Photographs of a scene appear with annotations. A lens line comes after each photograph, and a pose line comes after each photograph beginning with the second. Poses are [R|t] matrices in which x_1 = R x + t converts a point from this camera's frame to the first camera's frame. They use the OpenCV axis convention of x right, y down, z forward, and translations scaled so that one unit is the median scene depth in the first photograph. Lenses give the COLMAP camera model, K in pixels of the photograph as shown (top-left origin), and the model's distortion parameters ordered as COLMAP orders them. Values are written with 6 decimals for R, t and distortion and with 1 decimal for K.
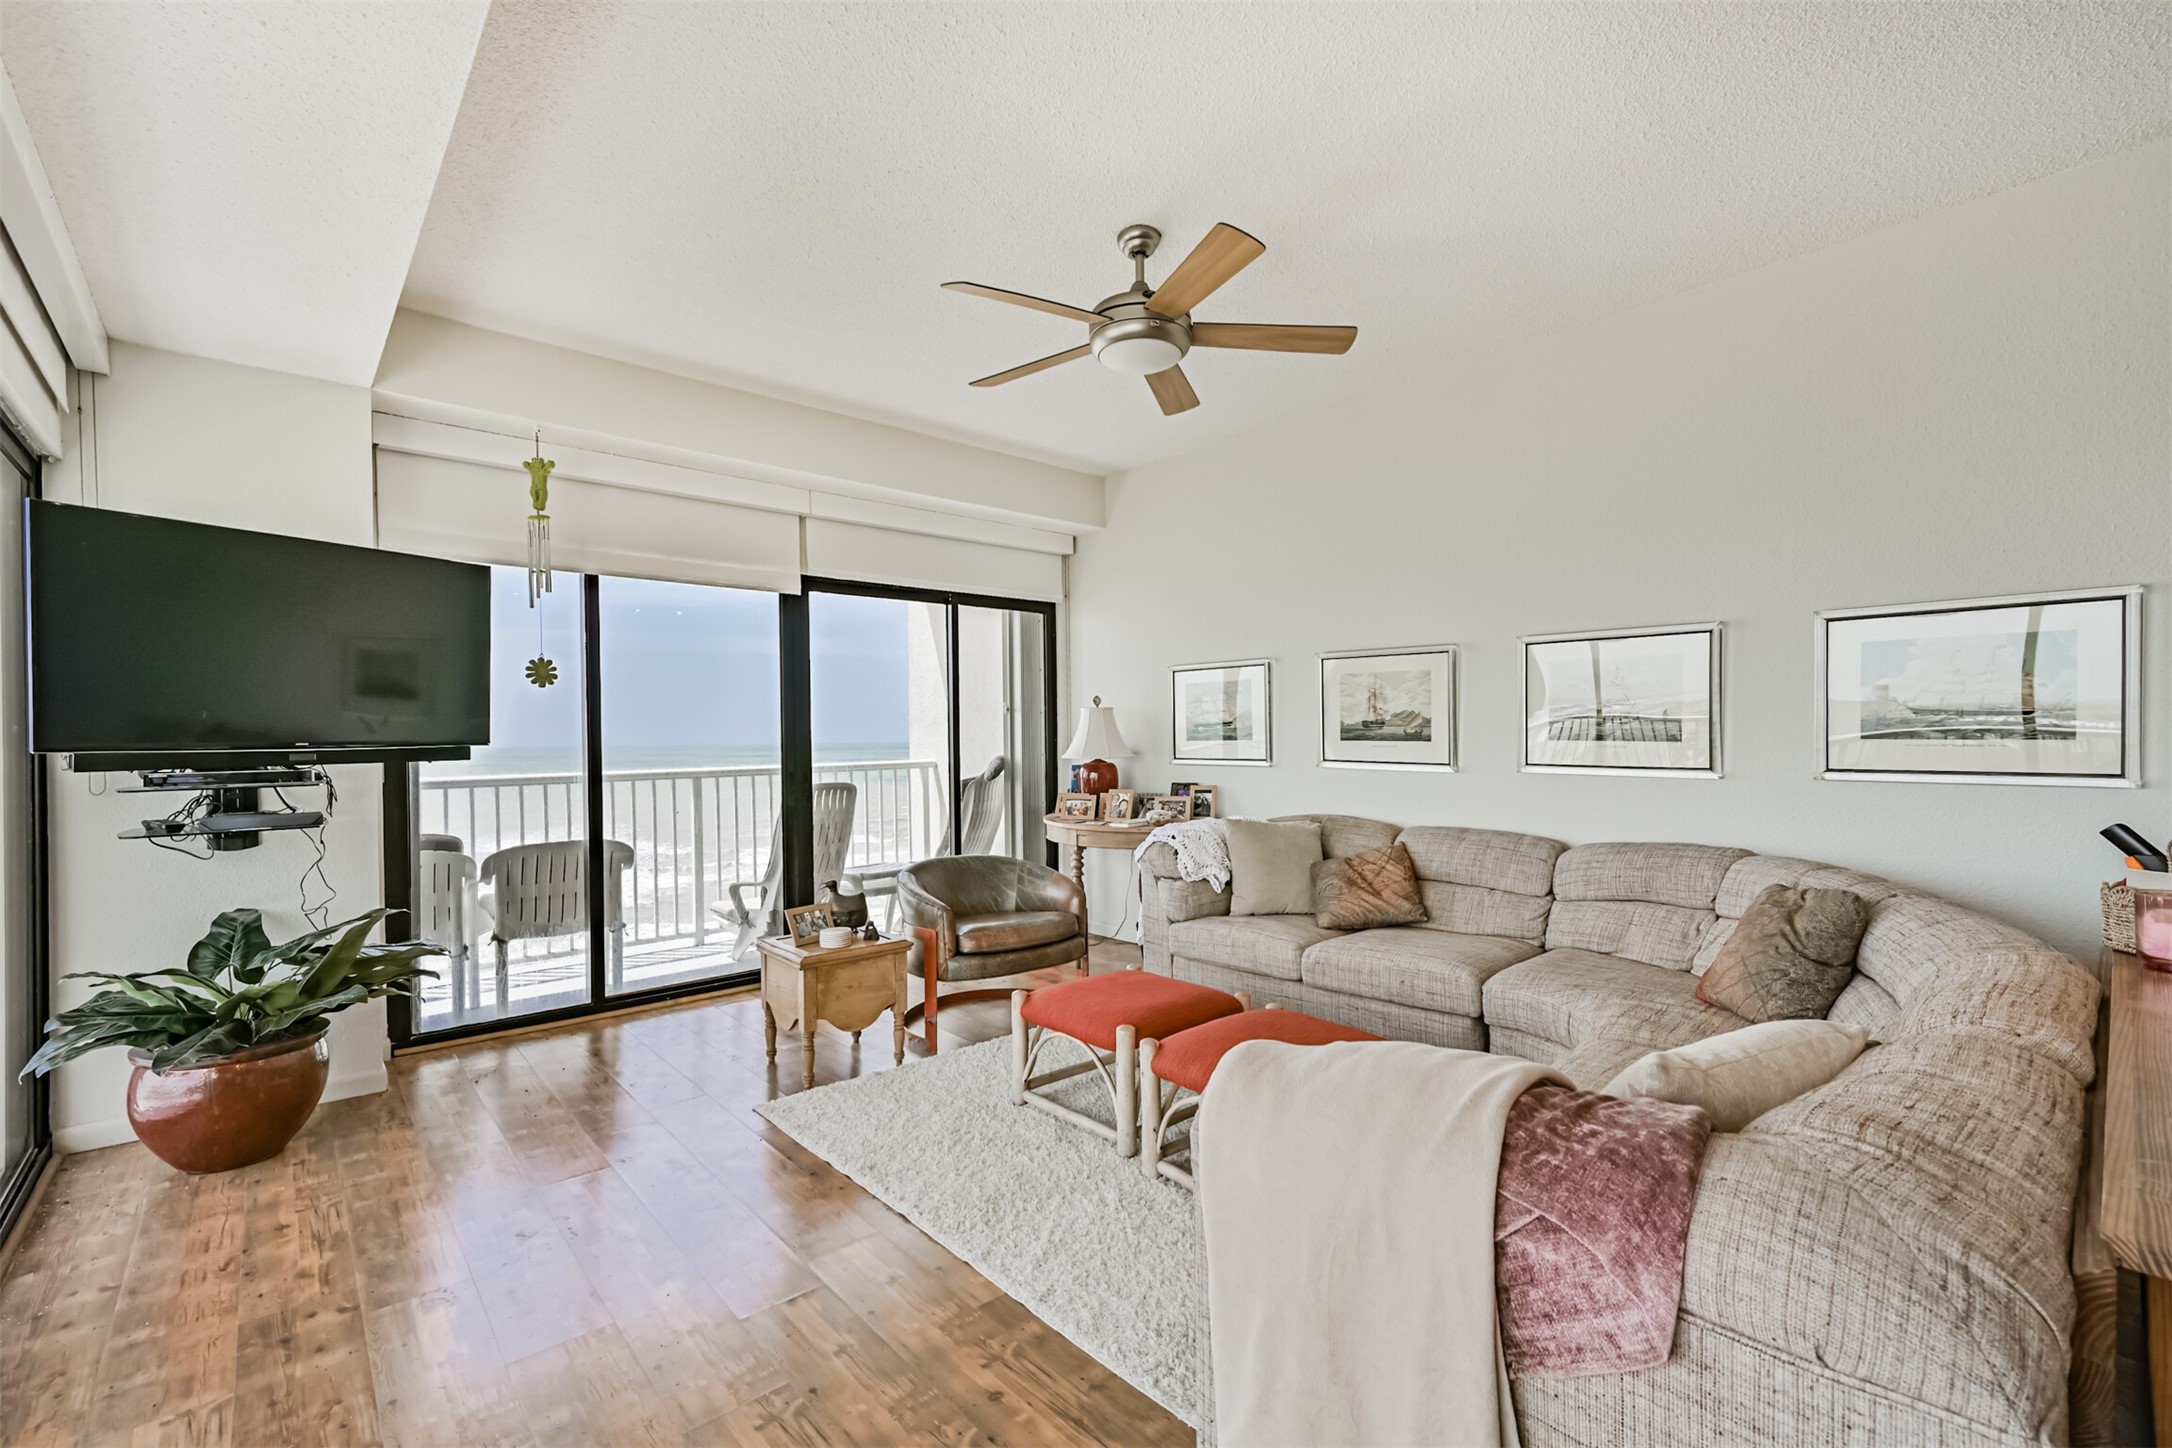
lens RADIAL K [[939.5, 0, 1088.0], [0, 939.5, 743.1], [0, 0, 1]] dist [0.013912, 0.000587]
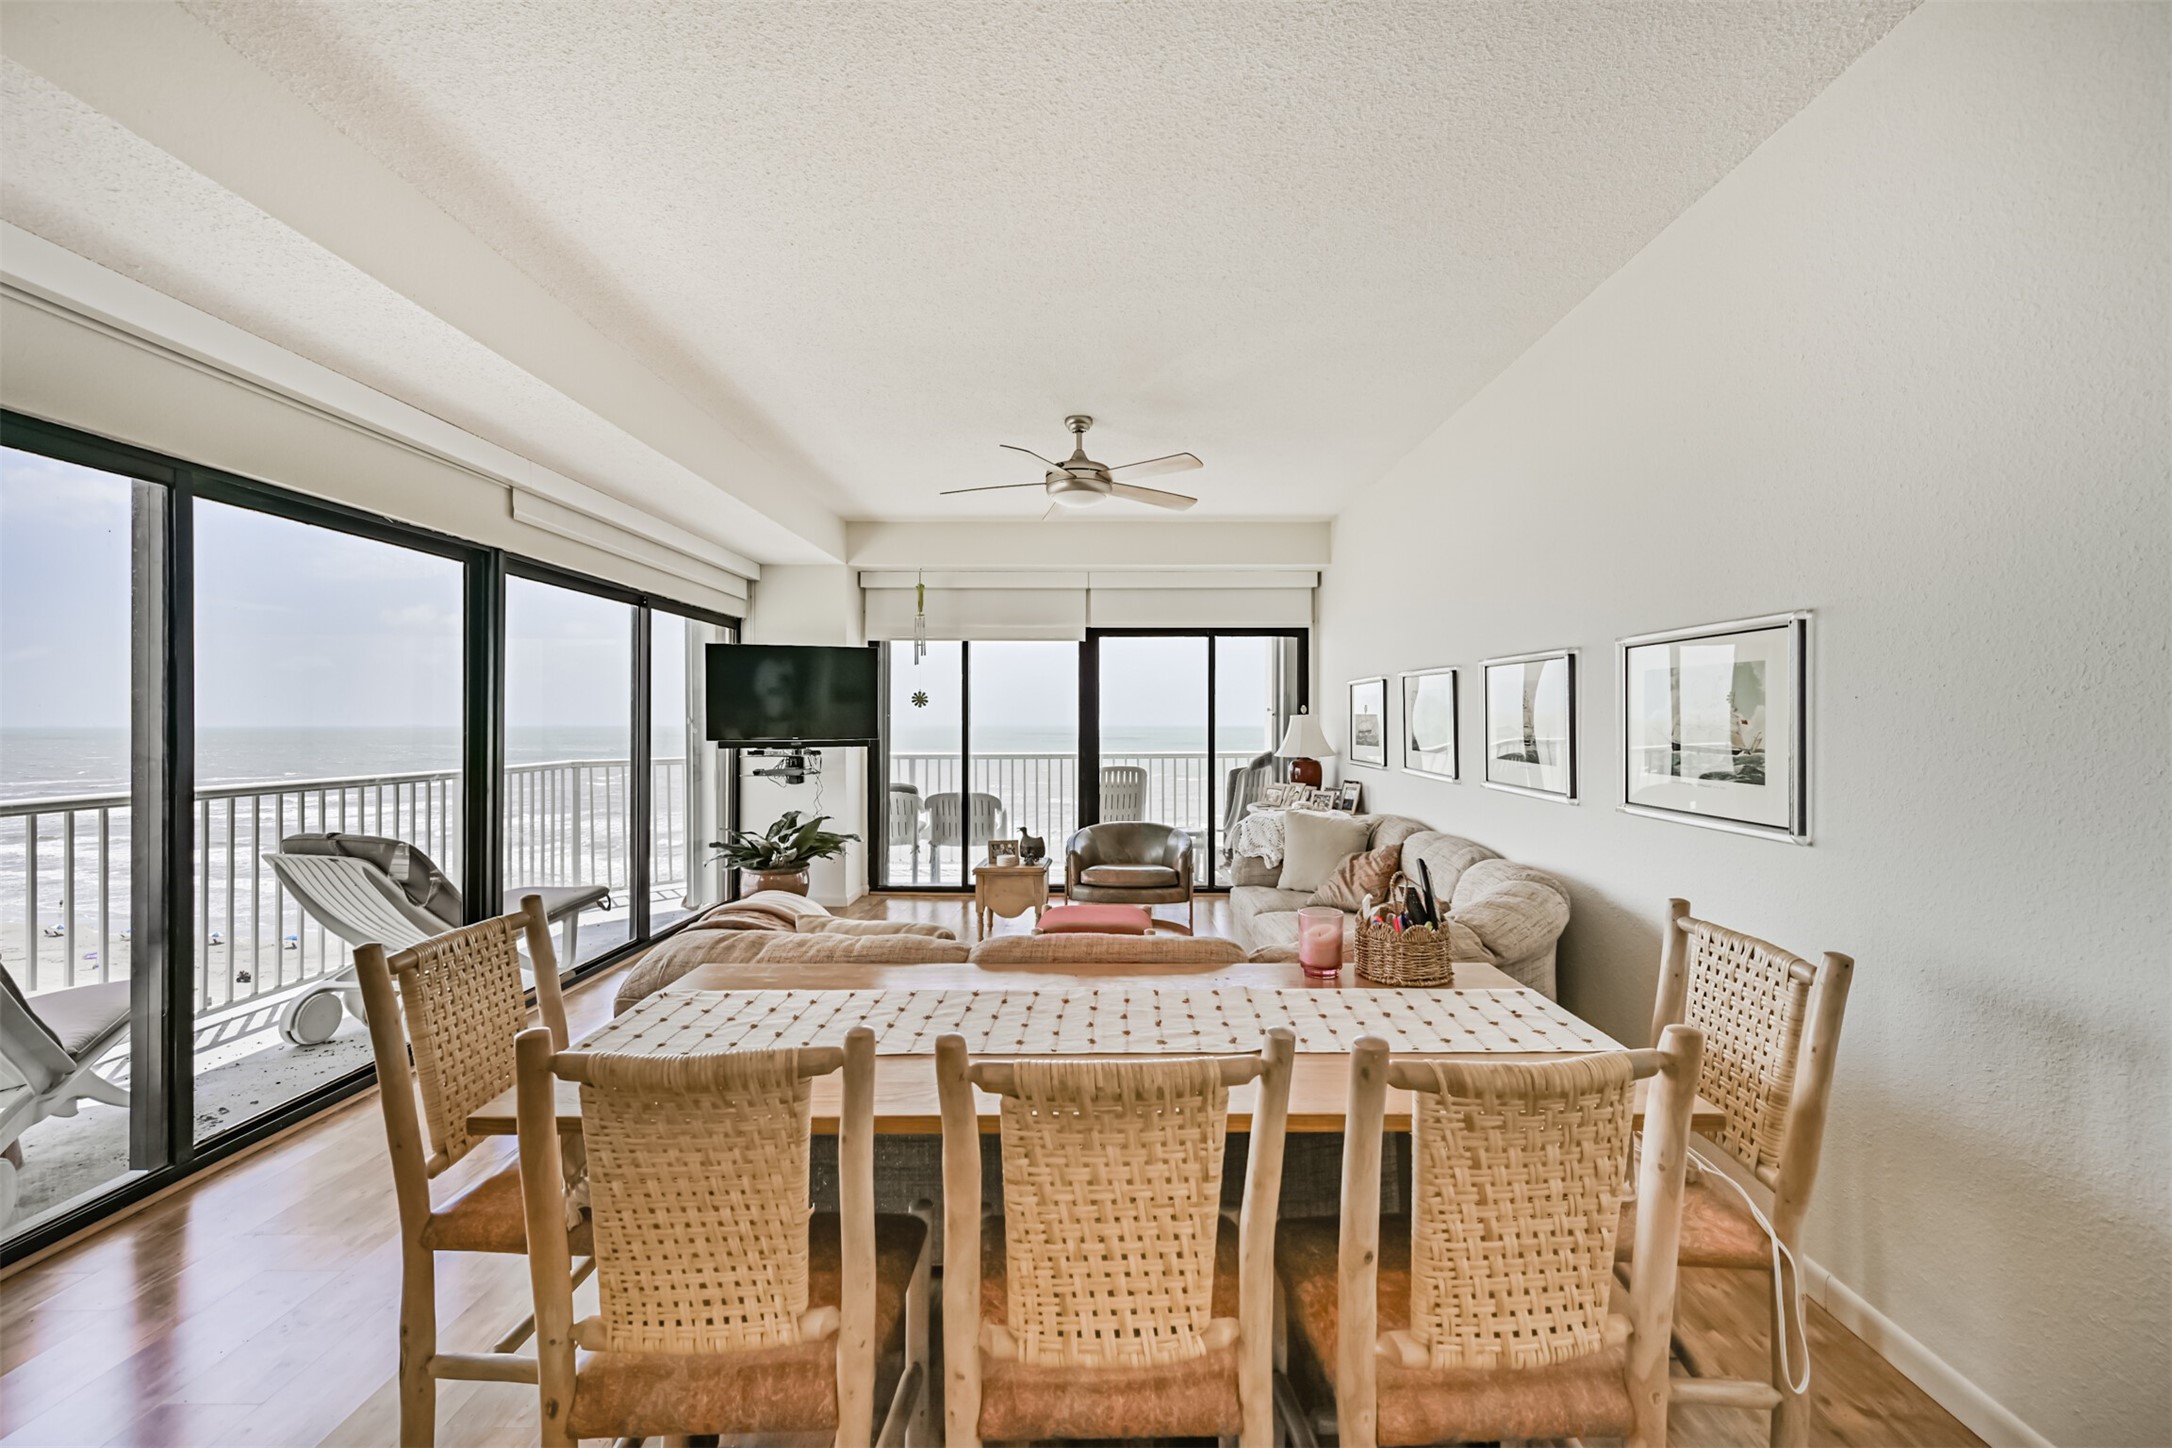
lens RADIAL K [[848.2, 0, 1095.9], [0, 848.2, 725.0], [0, 0, 1]] dist [0.004691, 0.000301]
pose [[0.744657, 0.013991, -0.667301, 0.718911], [-0.014544, 0.999883, 0.004735, -0.034356], [0.667289, 0.006179, 0.744773, -0.005073]]
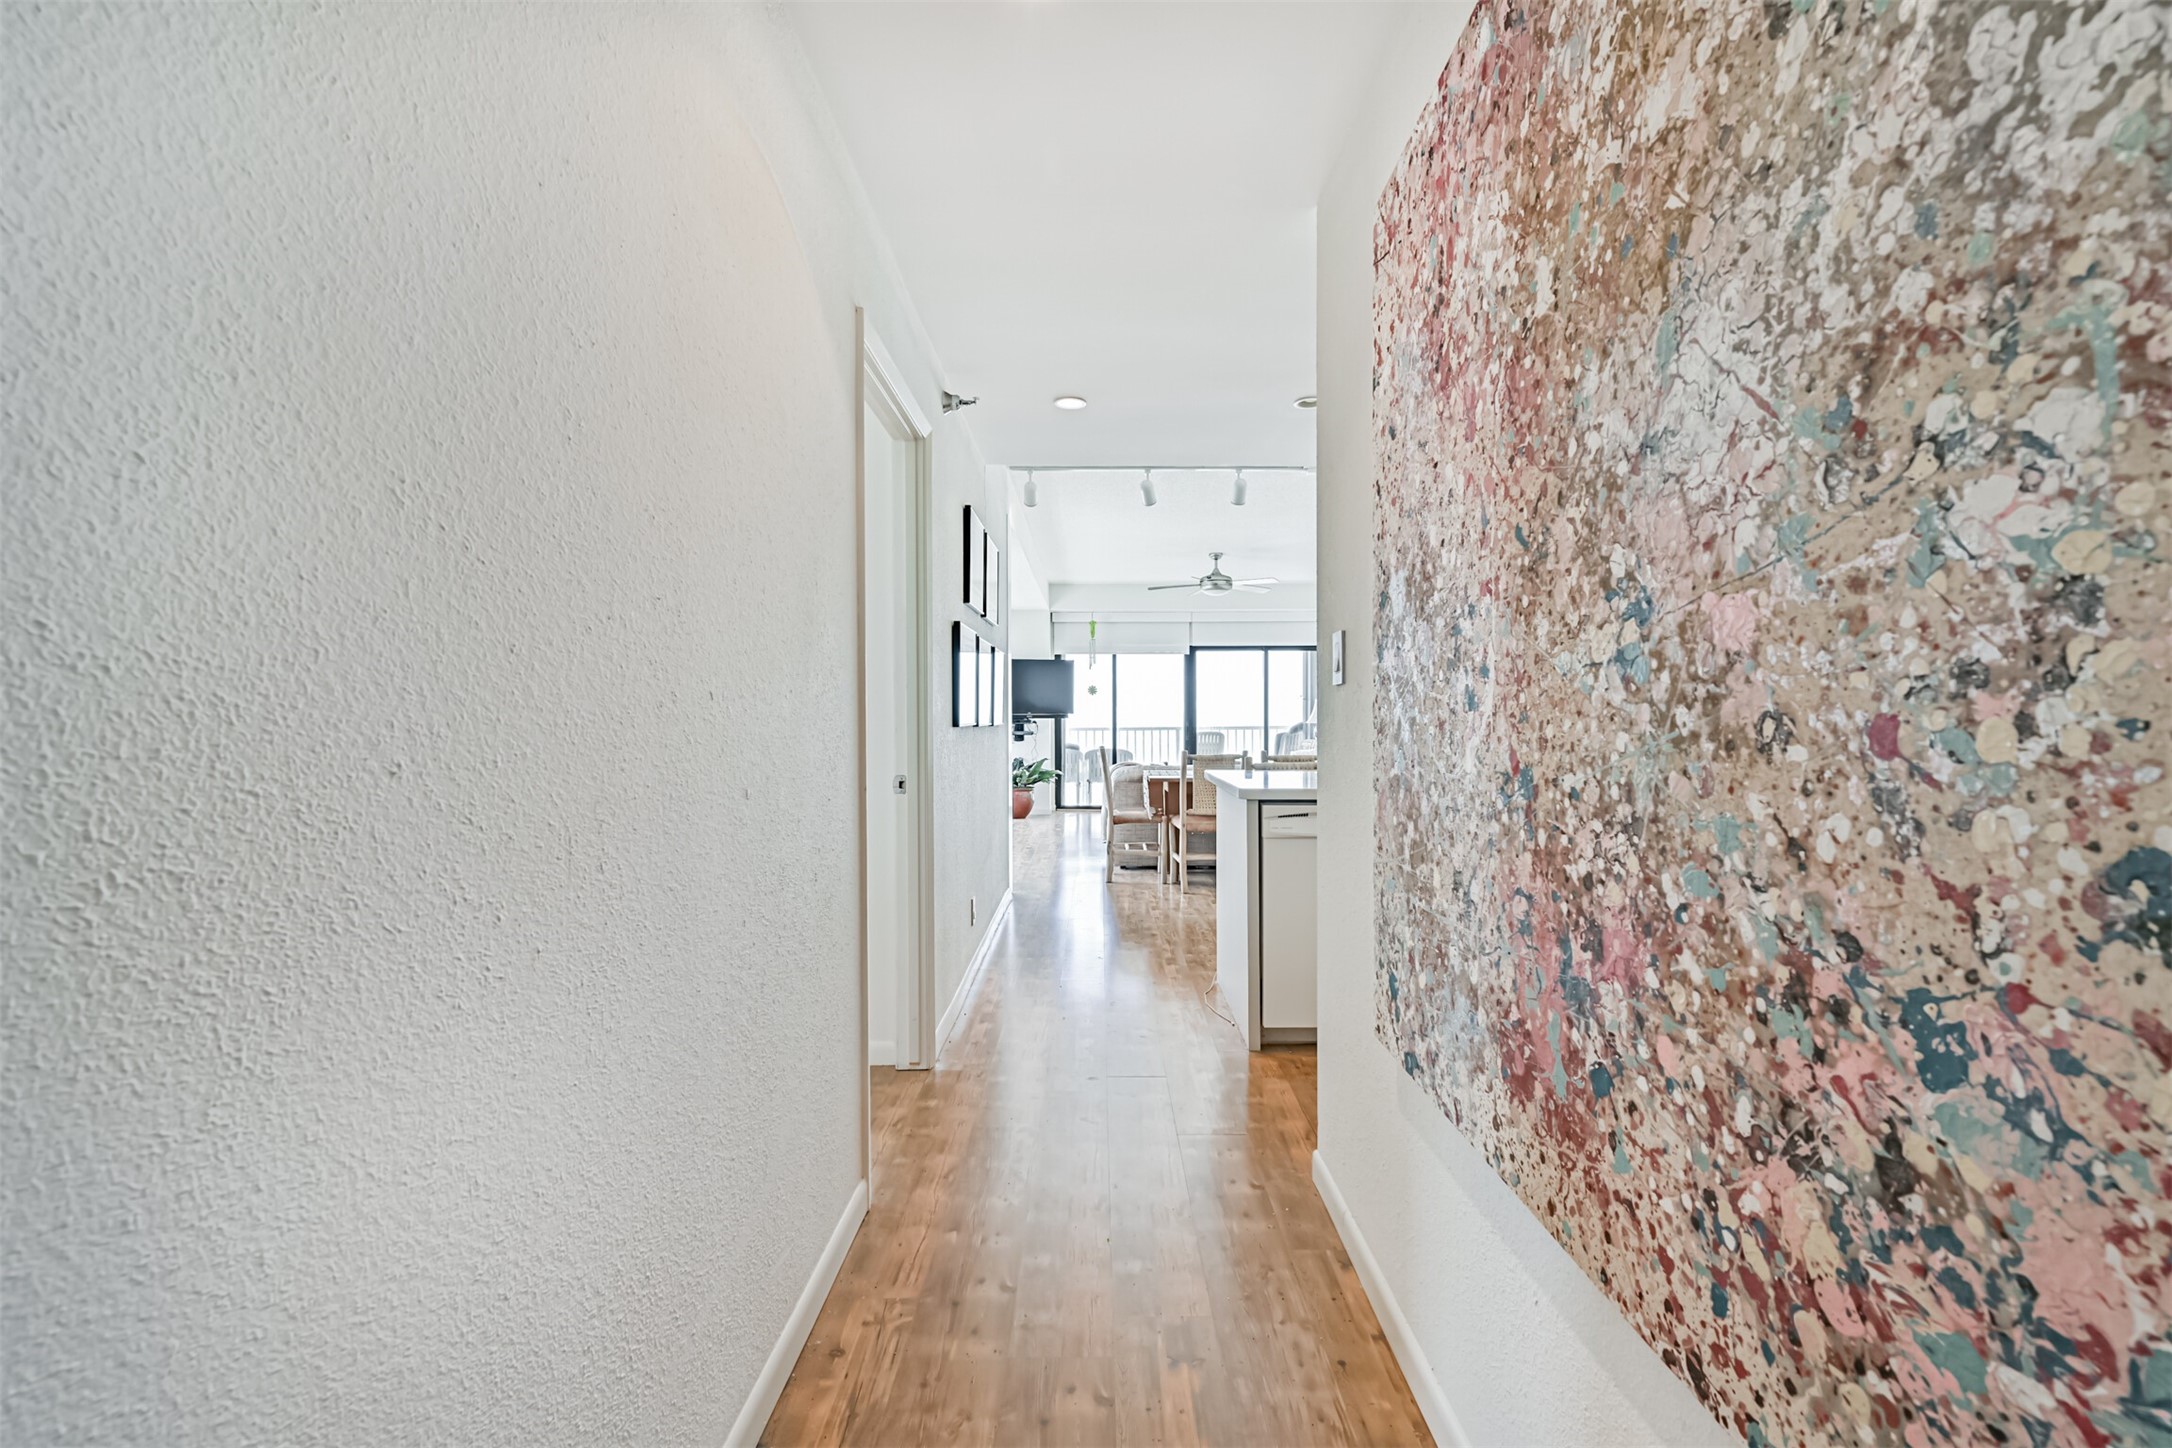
lens RADIAL K [[939.5, 0, 1088.0], [0, 939.5, 743.1], [0, 0, 1]] dist [0.013912, 0.000587]
pose [[0.745088, 0.029223, -0.666325, 1.328815], [-0.011362, 0.999451, 0.031128, 0.001553], [0.666869, -0.015622, 0.745011, -1.179339]]
